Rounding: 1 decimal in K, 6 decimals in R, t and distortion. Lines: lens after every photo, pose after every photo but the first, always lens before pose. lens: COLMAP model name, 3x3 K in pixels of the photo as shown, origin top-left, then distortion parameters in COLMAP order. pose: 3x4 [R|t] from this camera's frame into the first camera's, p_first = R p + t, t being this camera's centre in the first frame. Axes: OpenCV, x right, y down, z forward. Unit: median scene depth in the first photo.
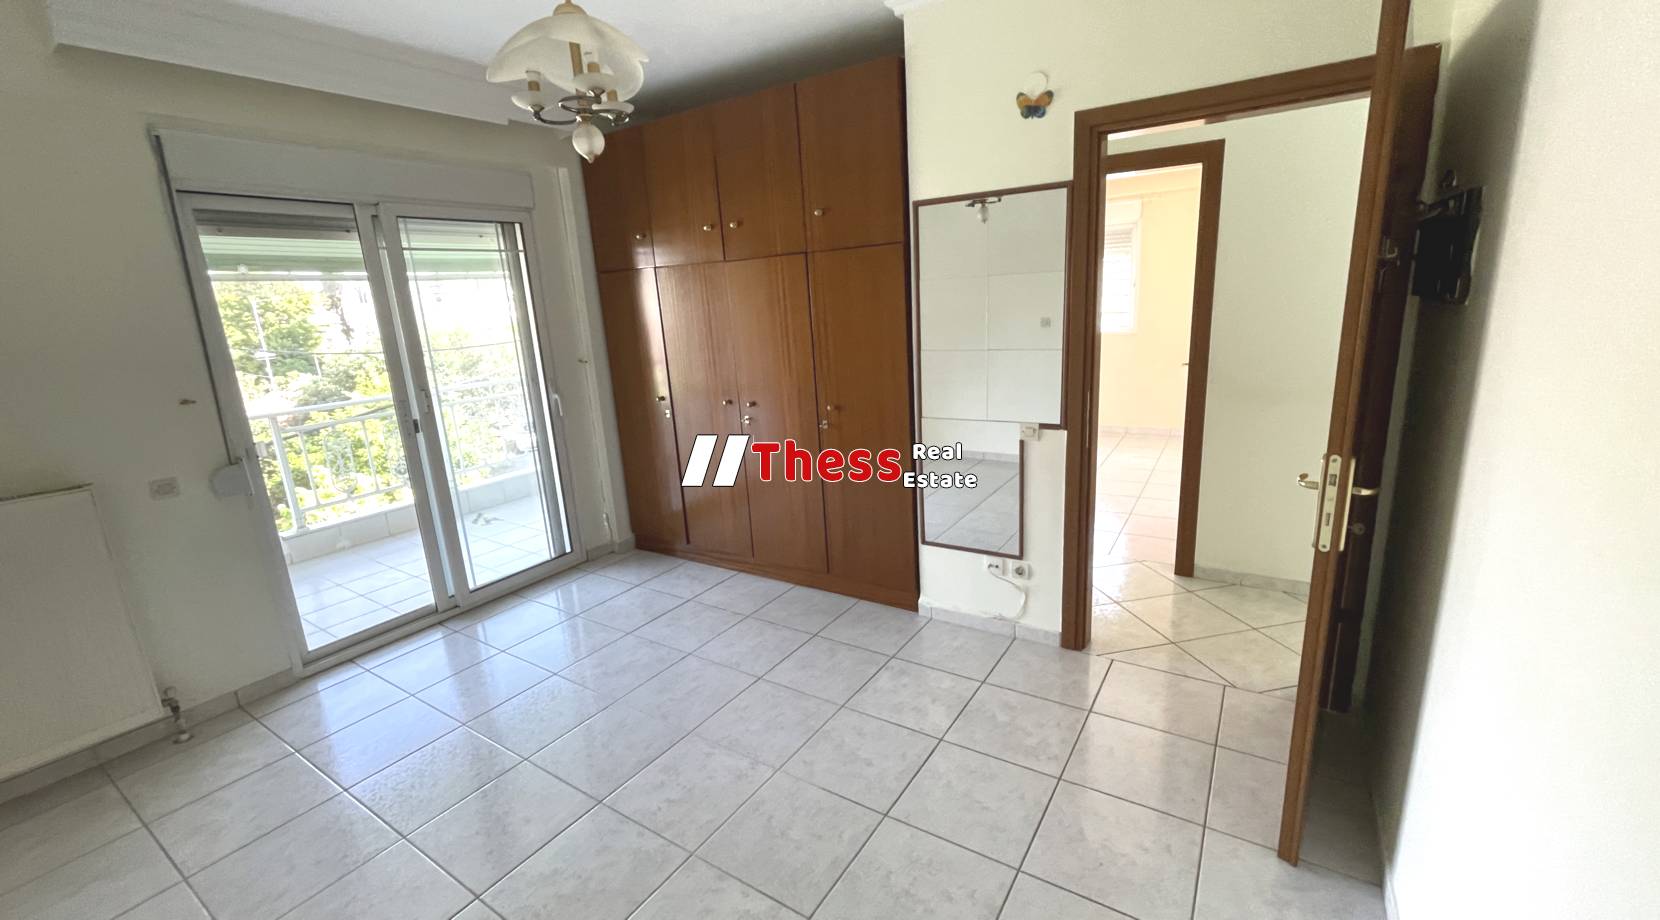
lens RADIAL K [[665.2, 0, 829.4], [0, 665.2, 456.1], [0, 0, 1]] dist [-0.002417, 0.000581]
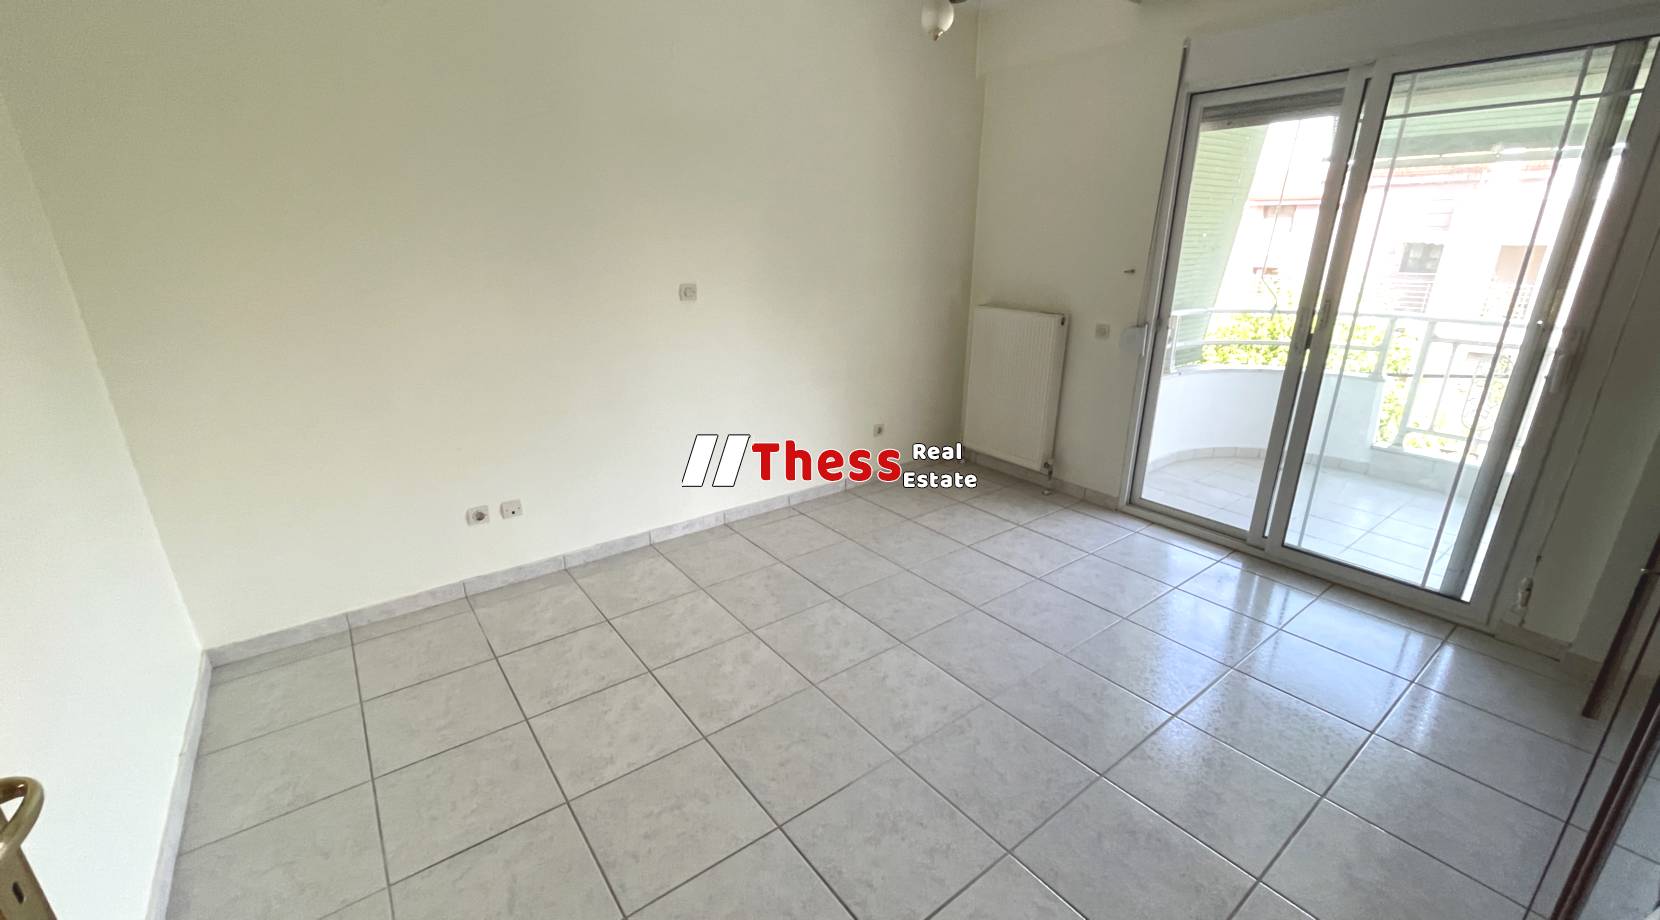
lens RADIAL K [[665.2, 0, 829.4], [0, 665.2, 456.1], [0, 0, 1]] dist [-0.002417, 0.000581]
pose [[-0.331357, 0.346835, -0.877444, 0.322932], [-0.202343, 0.882222, 0.425137, -0.126743], [0.921553, 0.318417, -0.222151, 0.550516]]
